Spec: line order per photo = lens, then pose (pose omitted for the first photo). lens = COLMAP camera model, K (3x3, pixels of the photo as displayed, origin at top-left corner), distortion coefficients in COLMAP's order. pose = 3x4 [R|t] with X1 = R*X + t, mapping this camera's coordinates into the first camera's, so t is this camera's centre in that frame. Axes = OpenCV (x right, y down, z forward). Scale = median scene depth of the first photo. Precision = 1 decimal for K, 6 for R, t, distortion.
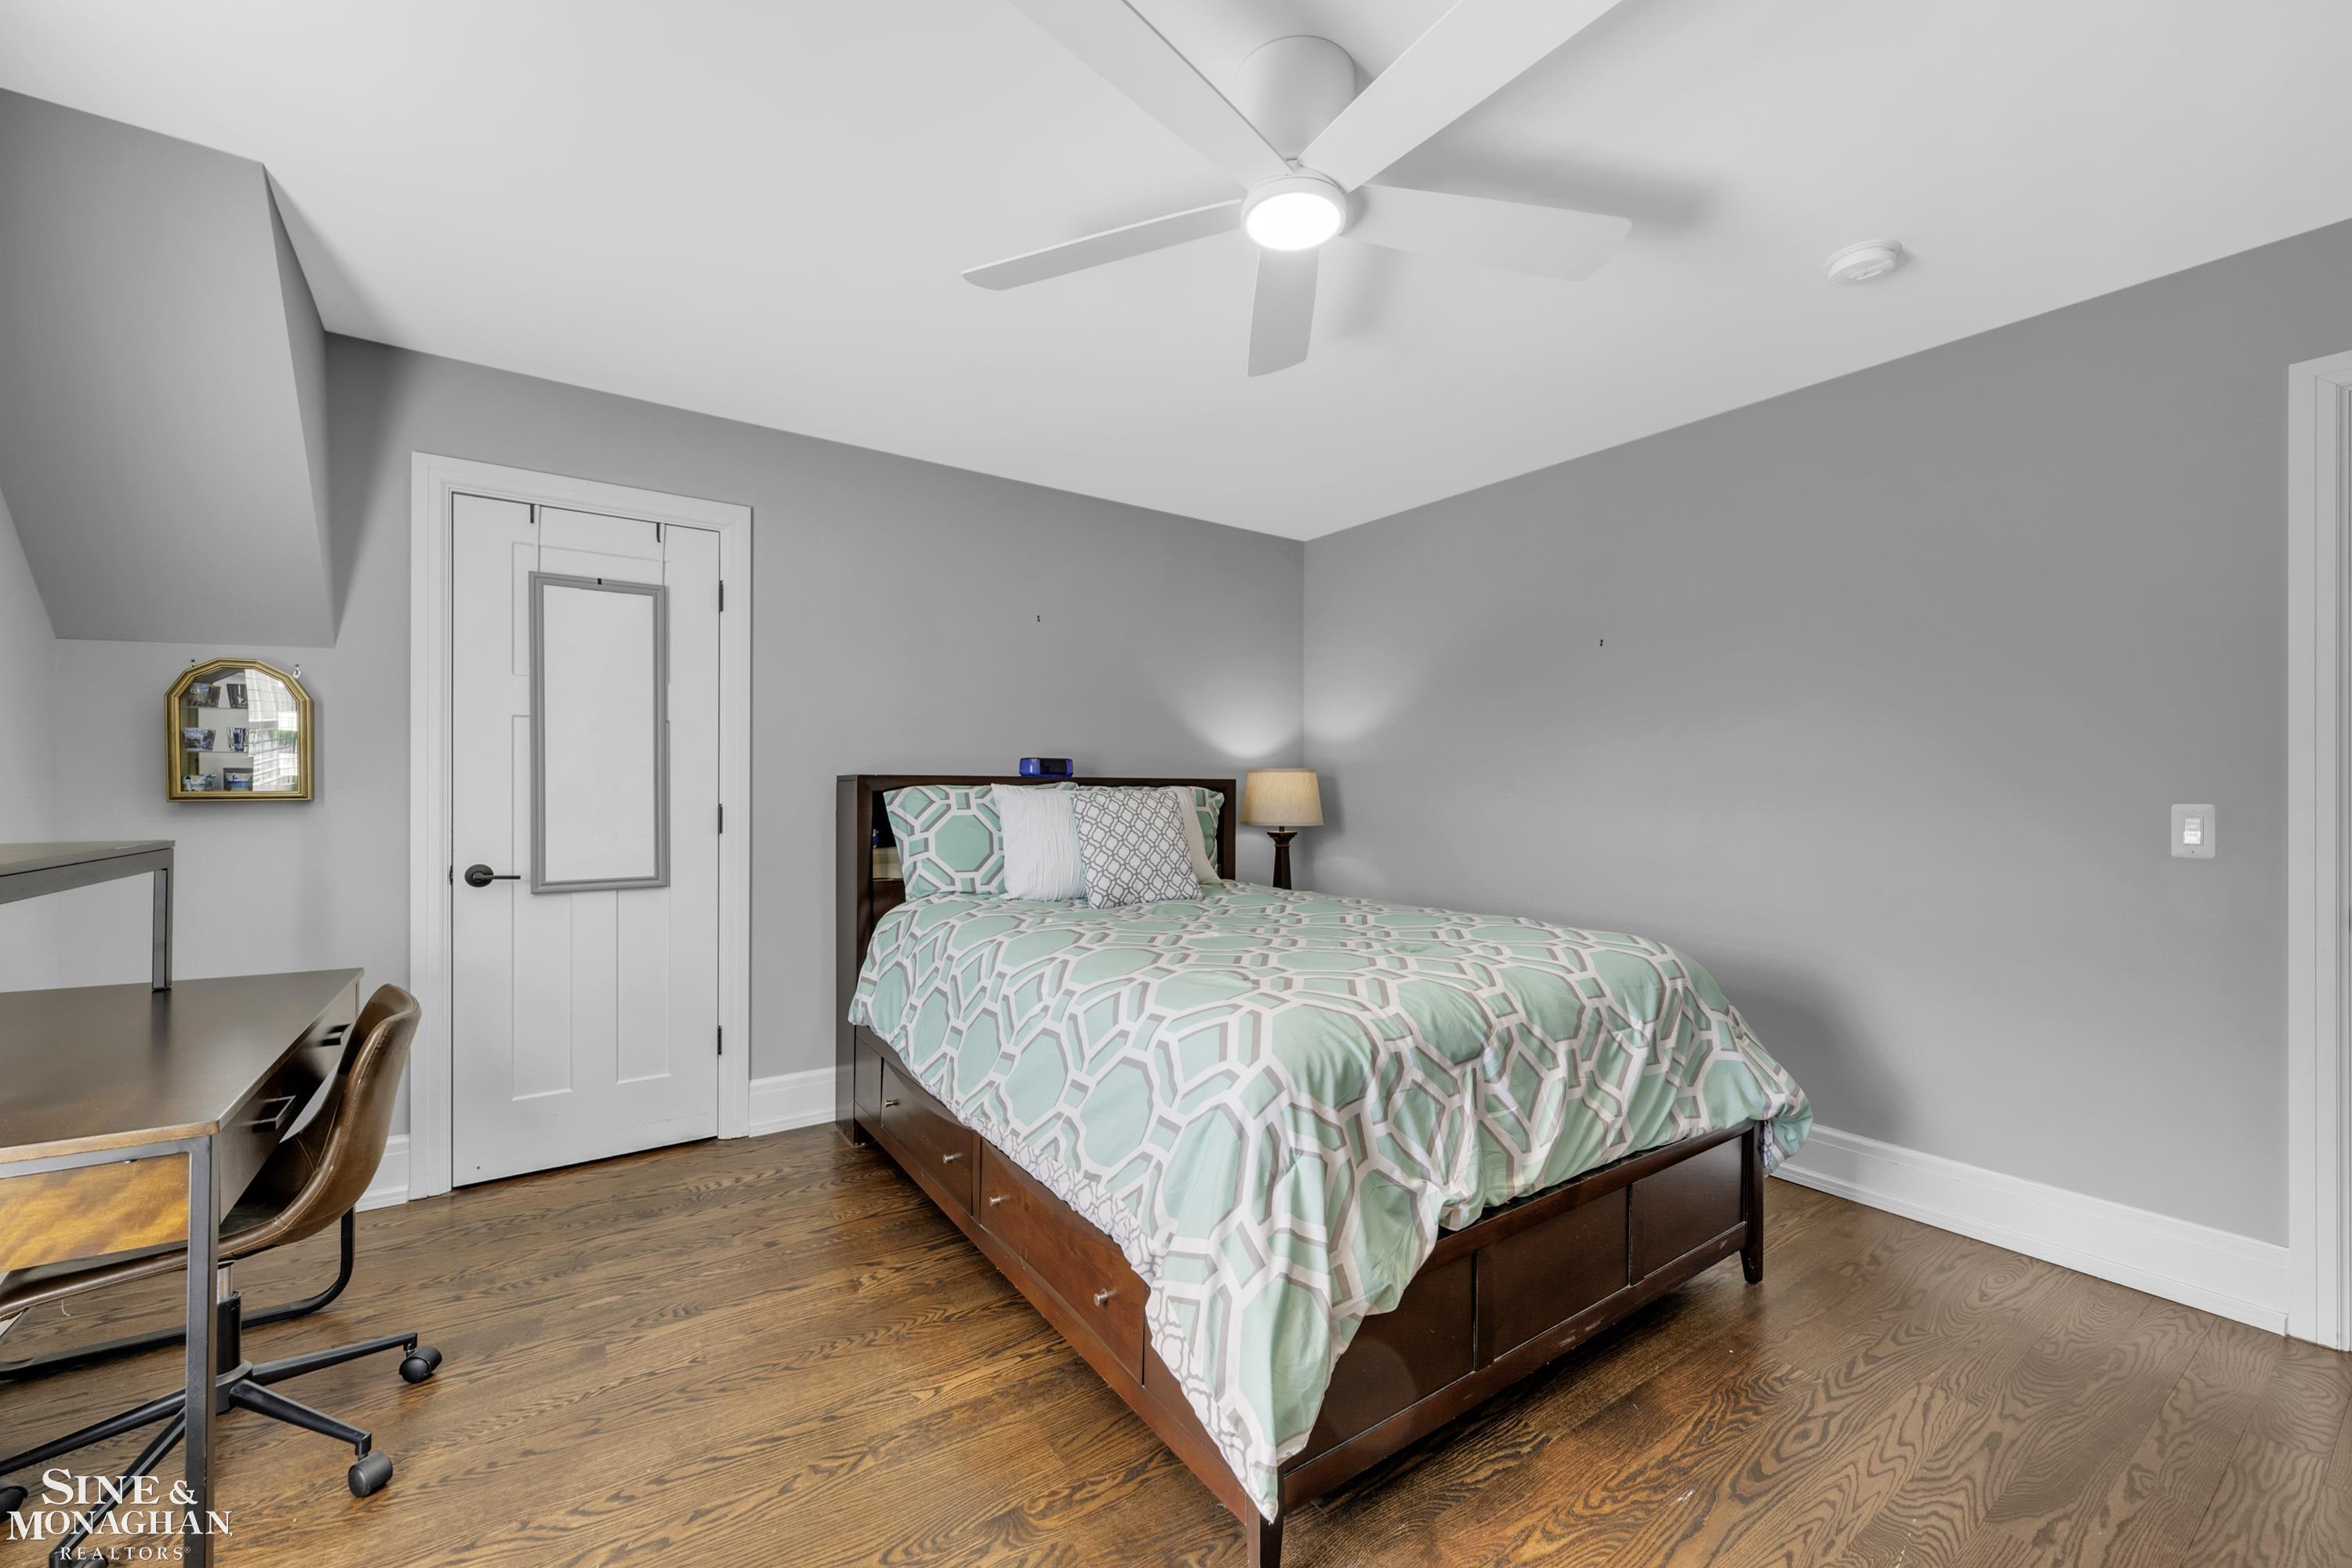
lens RADIAL K [[954.5, 0, 1163.6], [0, 954.5, 791.5], [0, 0, 1]] dist [-0.001248, -0.000177]
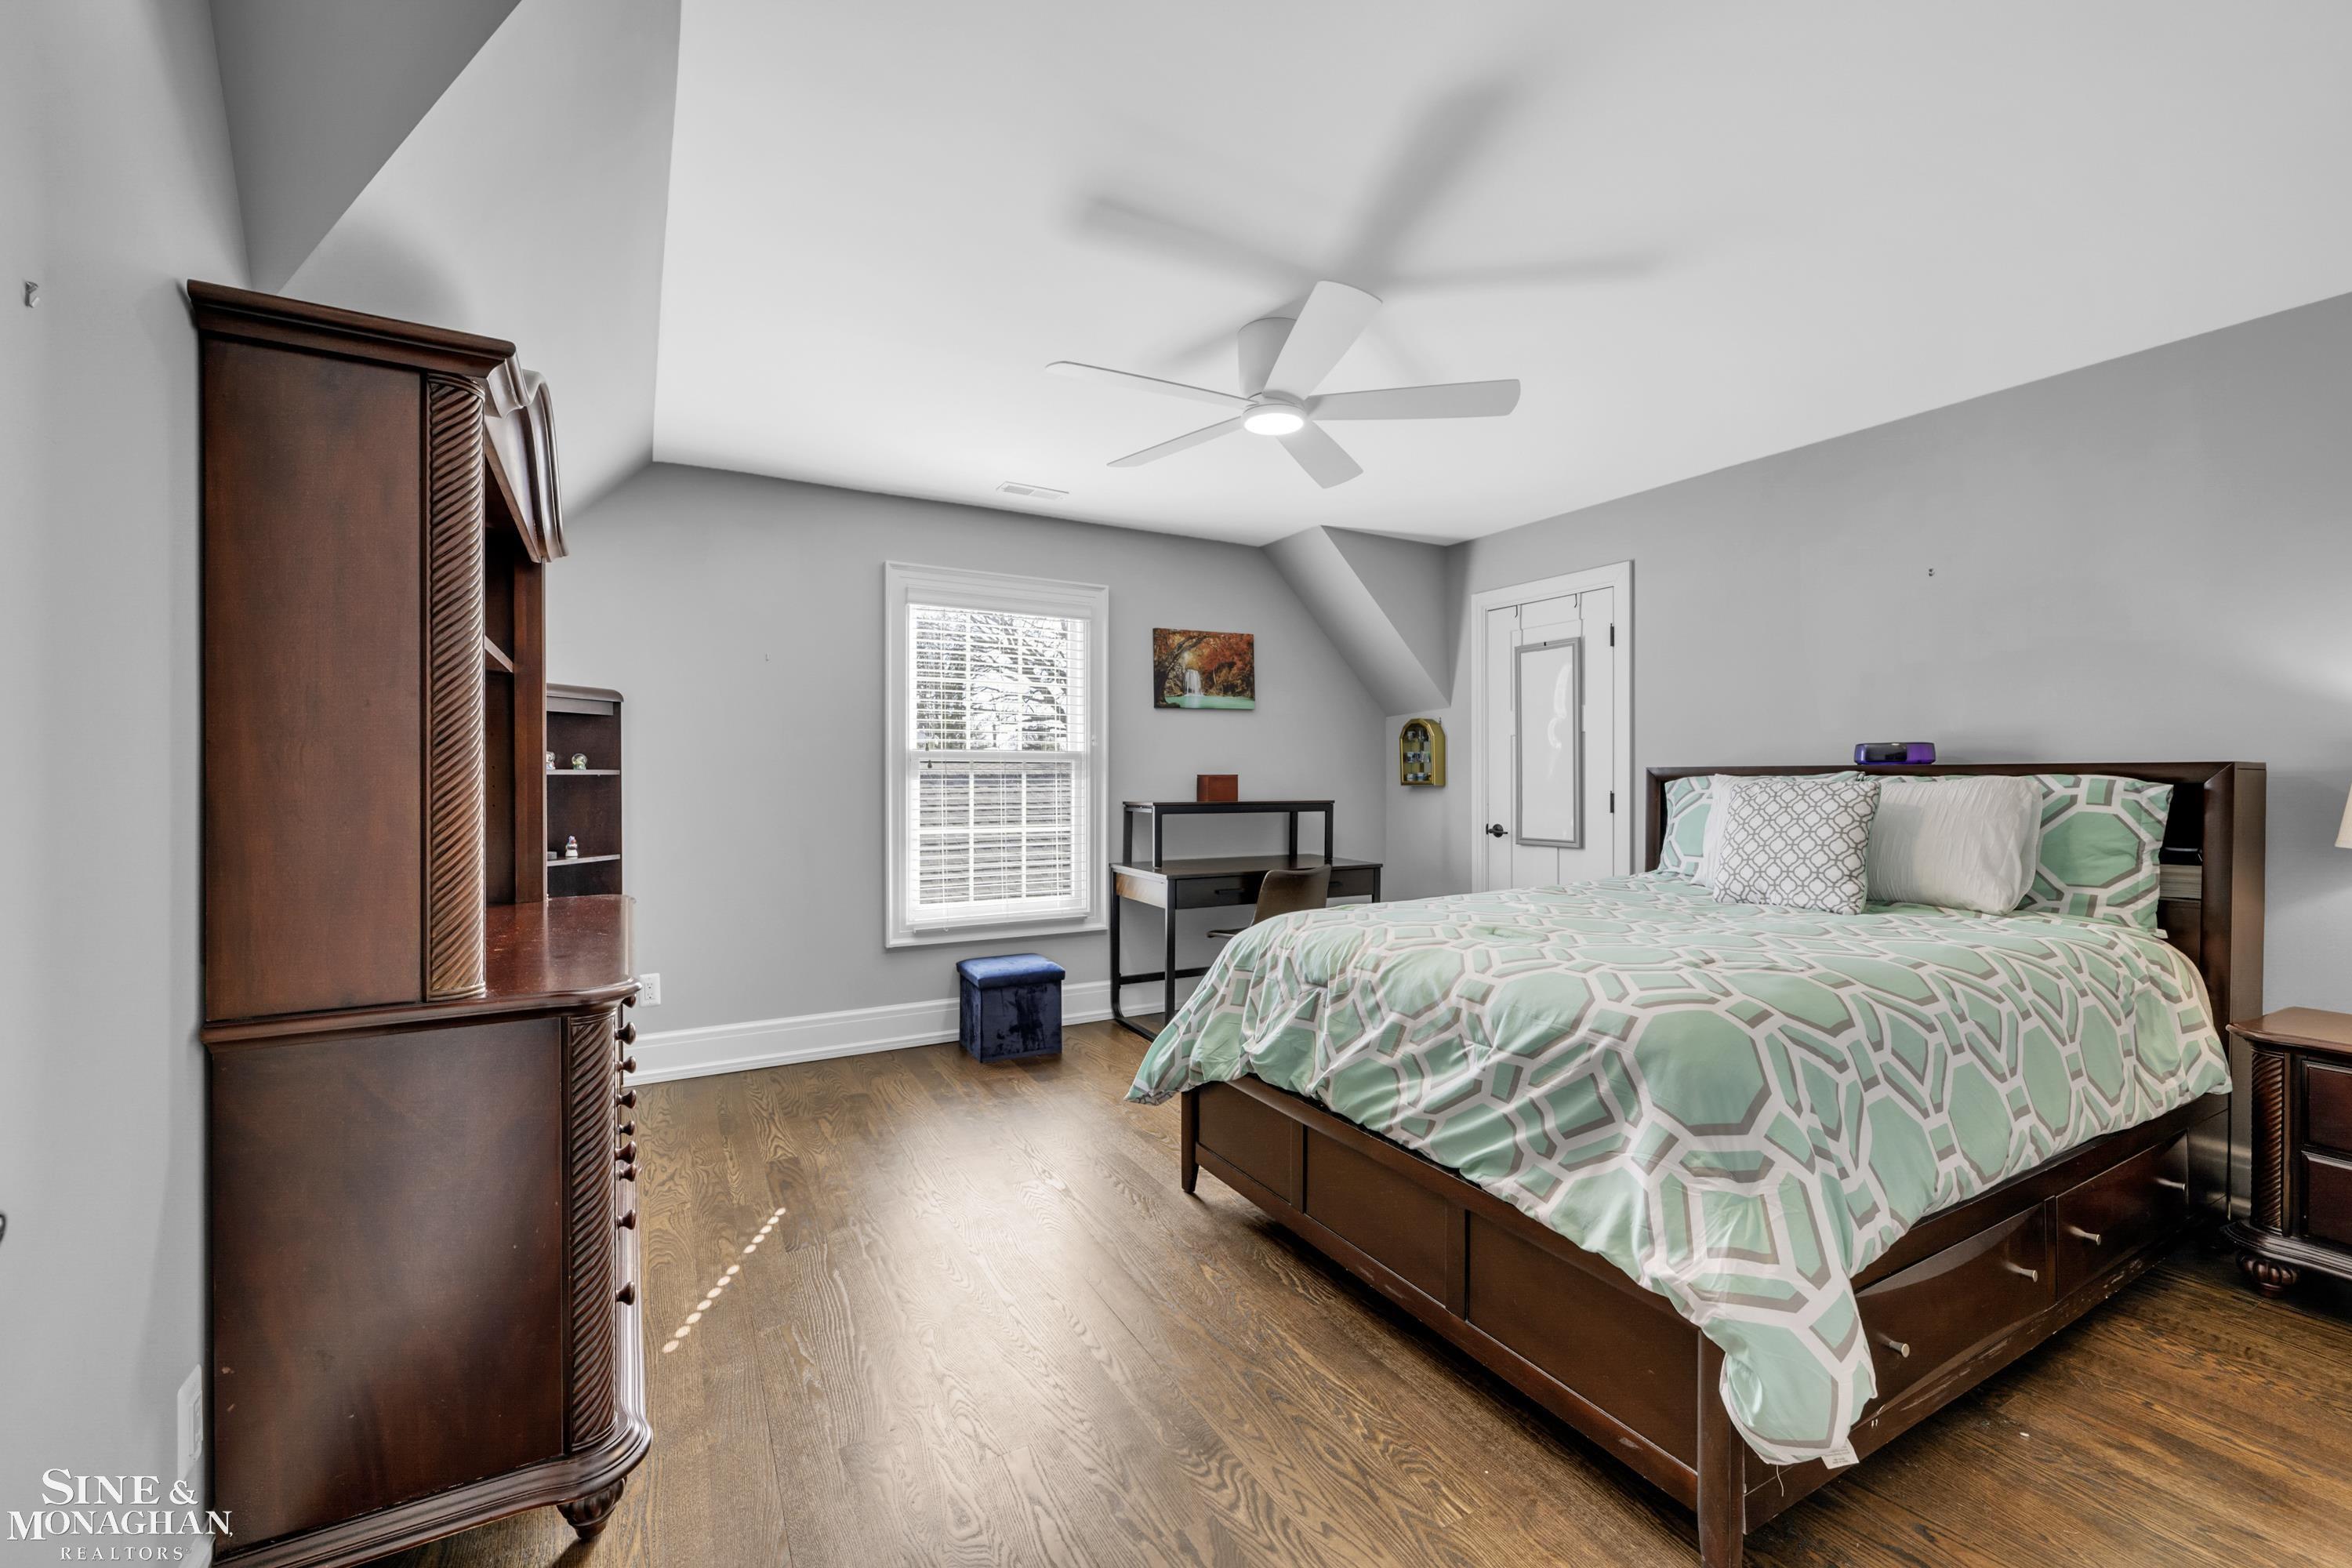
lens RADIAL K [[954.5, 0, 1168.8], [0, 954.5, 780.5], [0, 0, 1]] dist [-0.001248, -0.000177]
pose [[-0.111667, -0.001859, -0.993744, 0.990836], [-0.002279, 0.999996, -0.001614, 0.002106], [0.993743, 0.002085, -0.111670, 0.569375]]
